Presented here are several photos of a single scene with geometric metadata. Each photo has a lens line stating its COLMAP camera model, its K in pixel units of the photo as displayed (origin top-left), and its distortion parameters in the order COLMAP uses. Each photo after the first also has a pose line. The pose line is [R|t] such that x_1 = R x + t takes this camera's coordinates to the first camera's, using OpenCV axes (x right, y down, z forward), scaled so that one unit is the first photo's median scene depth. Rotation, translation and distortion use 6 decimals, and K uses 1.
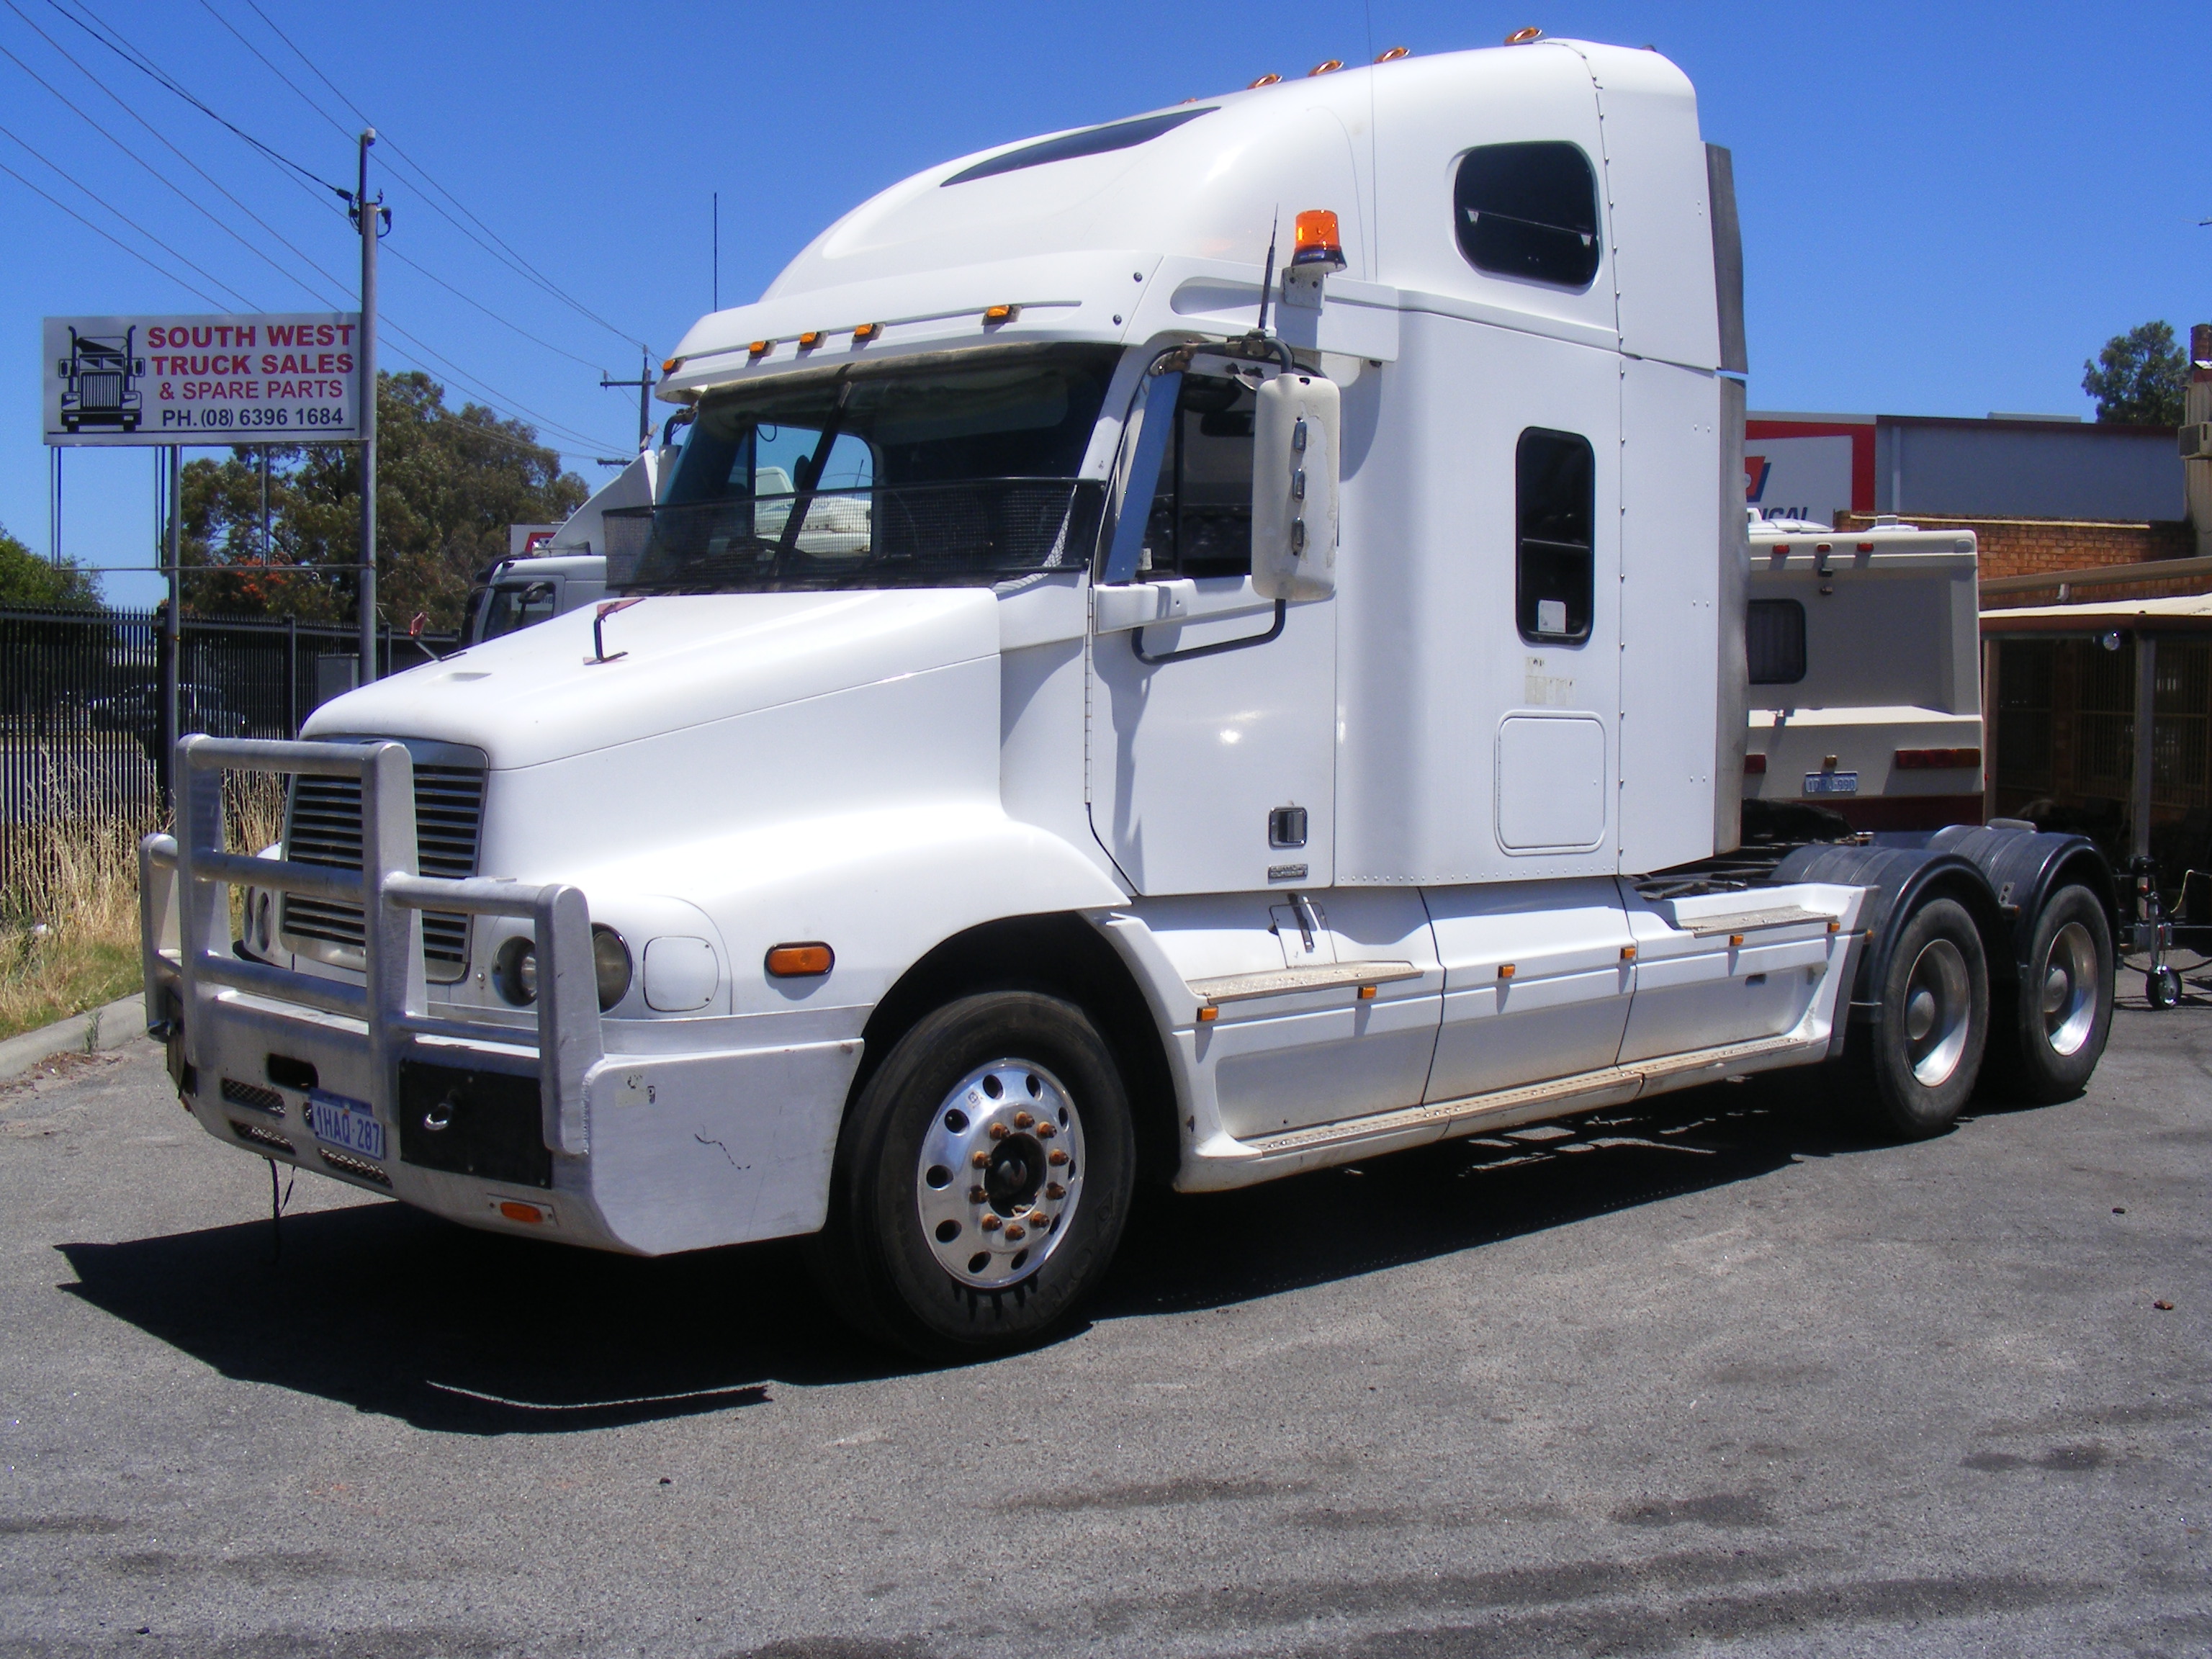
lens RADIAL K [[2524.1, 0, 1106.0], [0, 2524.1, 829.5], [0, 0, 1]] dist [-0.234629, 0.215571]
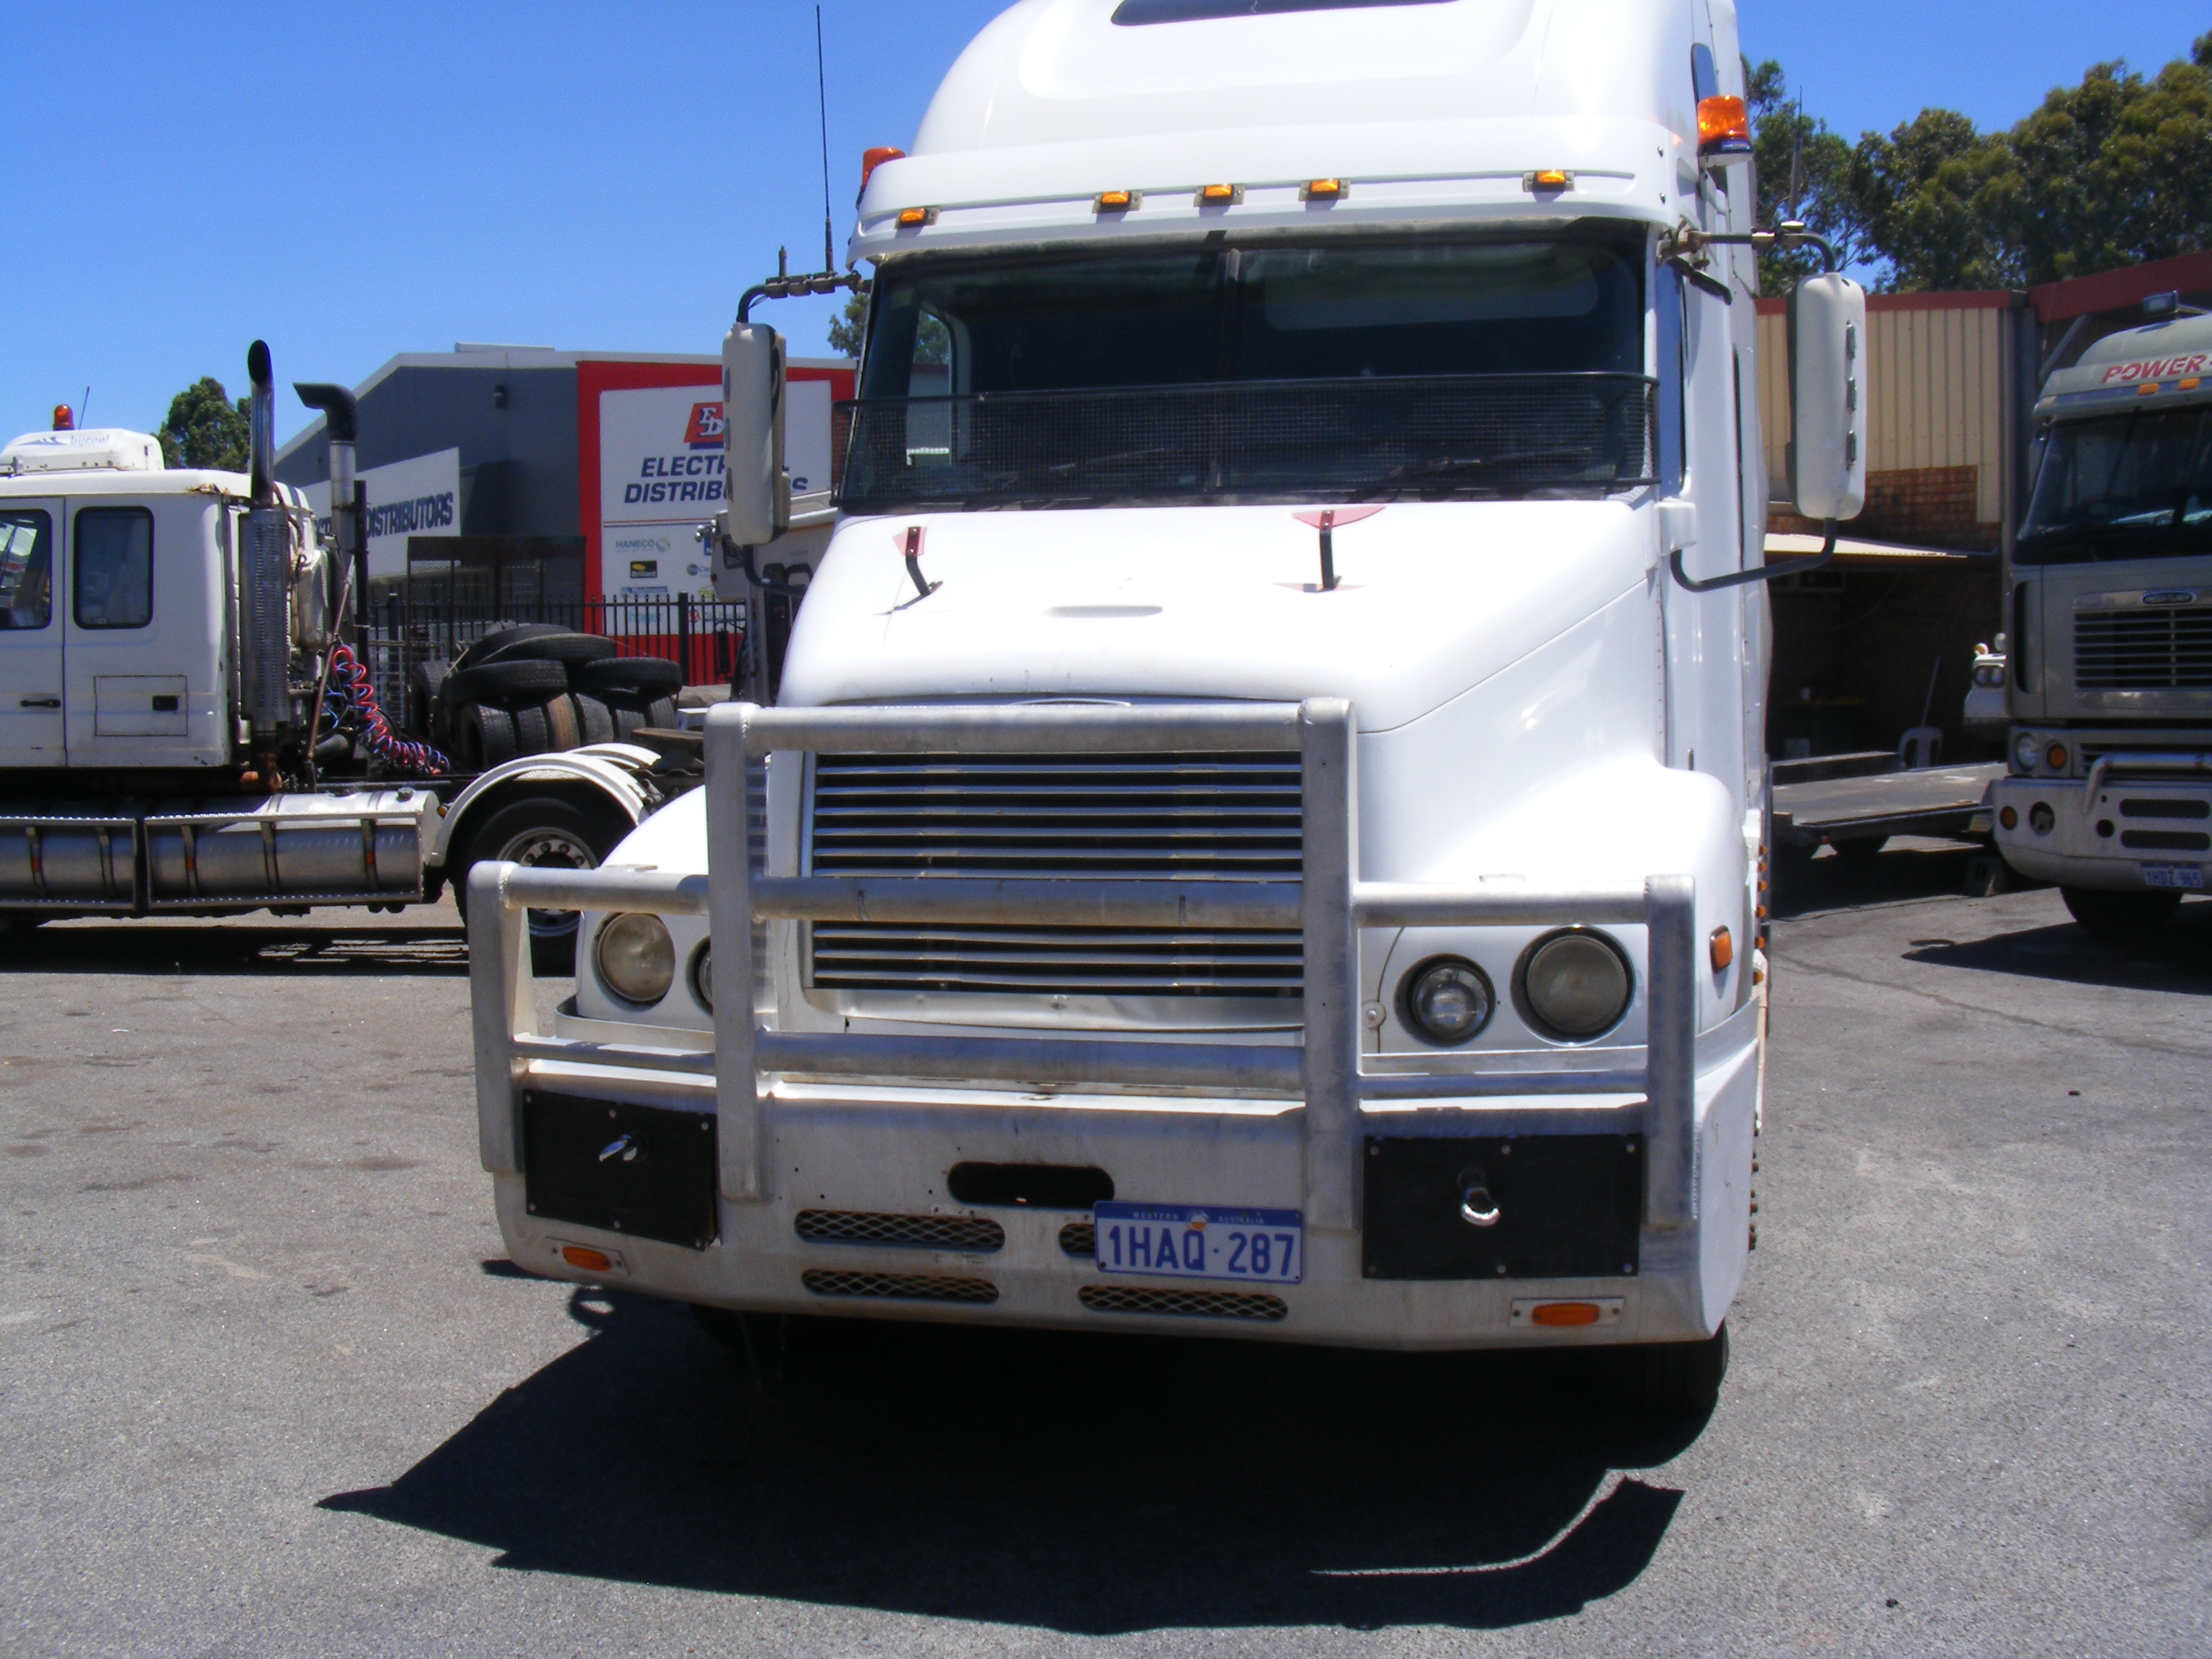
lens RADIAL K [[2524.1, 0, 1106.0], [0, 2524.1, 829.5], [0, 0, 1]] dist [-0.234629, 0.215571]
pose [[0.856760, -0.061058, 0.512088, -0.659436], [0.052719, 0.998134, 0.030808, -0.021011], [-0.513014, 0.000602, 0.858380, 0.380981]]
